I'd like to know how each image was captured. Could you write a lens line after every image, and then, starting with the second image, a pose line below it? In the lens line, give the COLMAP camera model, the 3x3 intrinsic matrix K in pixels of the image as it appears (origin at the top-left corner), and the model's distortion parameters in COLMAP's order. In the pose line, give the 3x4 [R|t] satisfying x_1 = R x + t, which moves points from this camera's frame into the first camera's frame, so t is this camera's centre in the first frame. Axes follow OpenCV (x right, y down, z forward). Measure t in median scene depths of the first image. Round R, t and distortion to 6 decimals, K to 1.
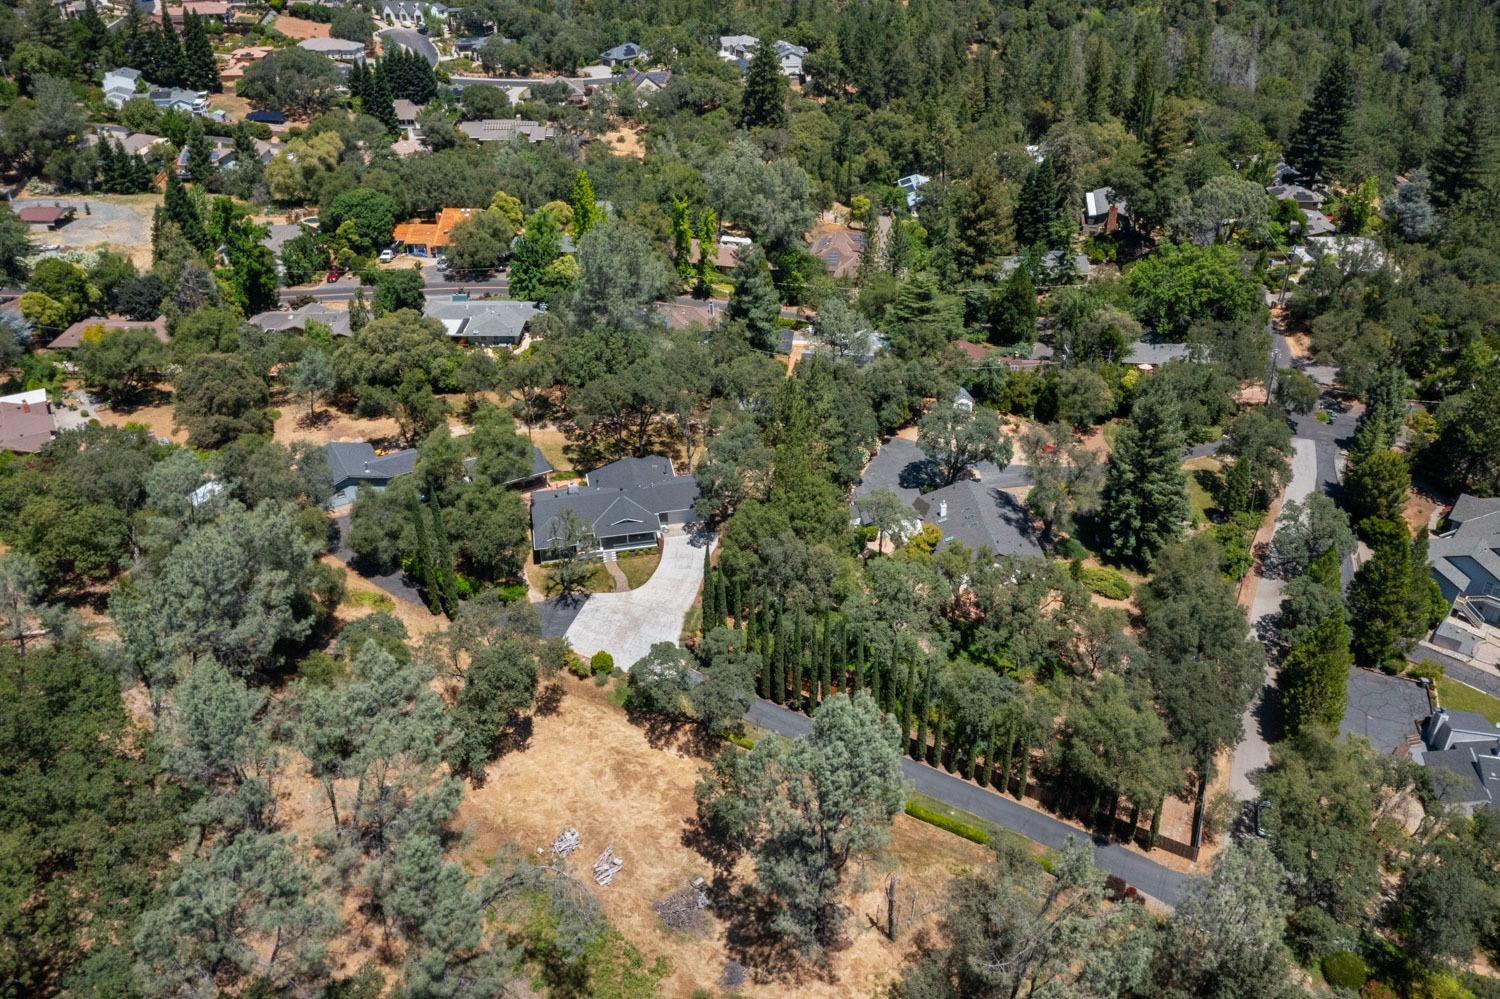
lens RADIAL K [[1210.2, 0, 749.0], [0, 1210.2, 484.5], [0, 0, 1]] dist [-0.013302, 0.000371]
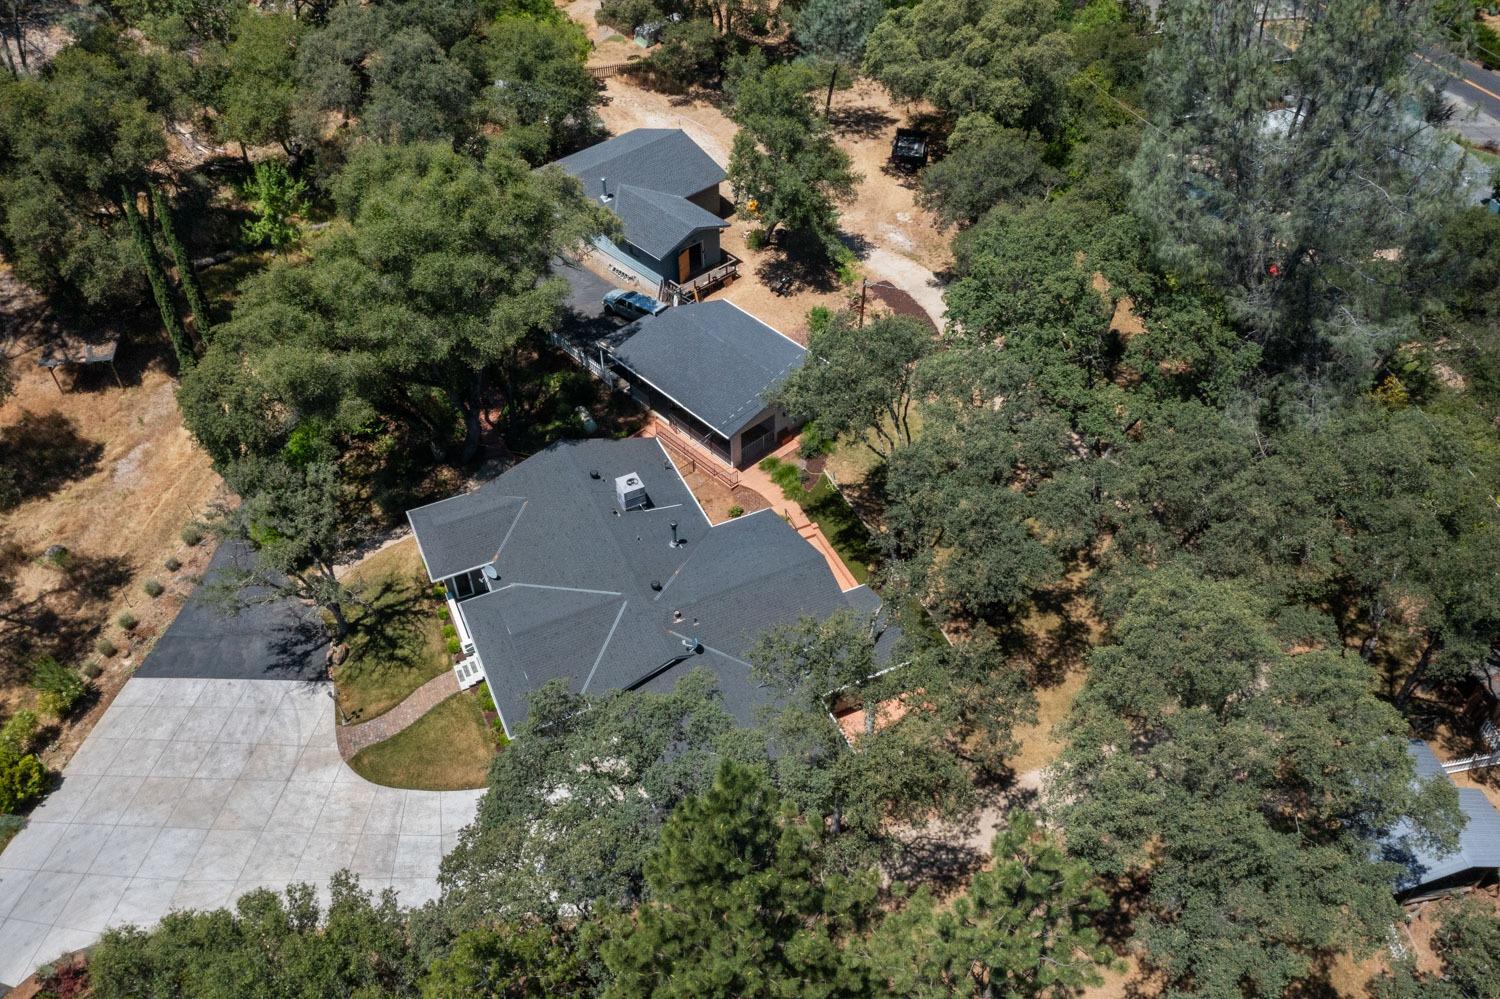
lens RADIAL K [[1175.8, 0, 754.1], [0, 1175.8, 496.9], [0, 0, 1]] dist [-0.015651, -0.000592]
pose [[0.238151, 0.658926, -0.713513, 0.110298], [-0.495752, 0.714209, 0.494101, -0.170867], [0.835173, 0.236054, 0.496753, 0.740444]]
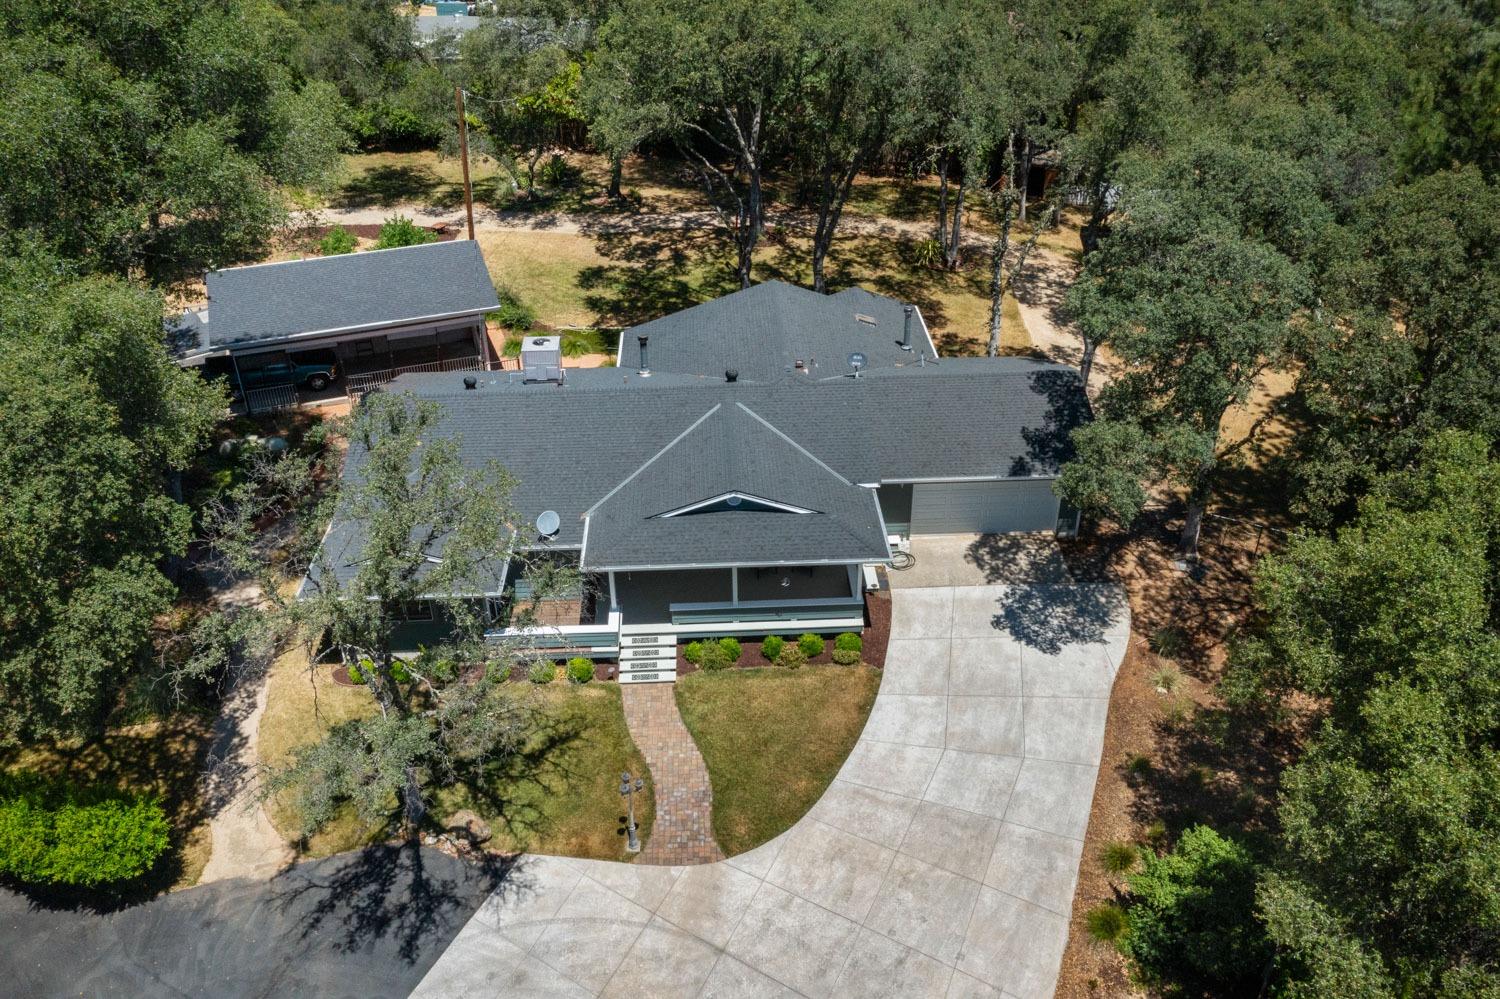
lens RADIAL K [[1175.8, 0, 754.1], [0, 1175.8, 496.9], [0, 0, 1]] dist [-0.015651, -0.000592]
pose [[0.988714, 0.077545, -0.128188, -0.059276], [-0.075996, 0.996964, 0.016938, 0.020936], [0.129113, -0.007005, 0.991605, 0.663689]]
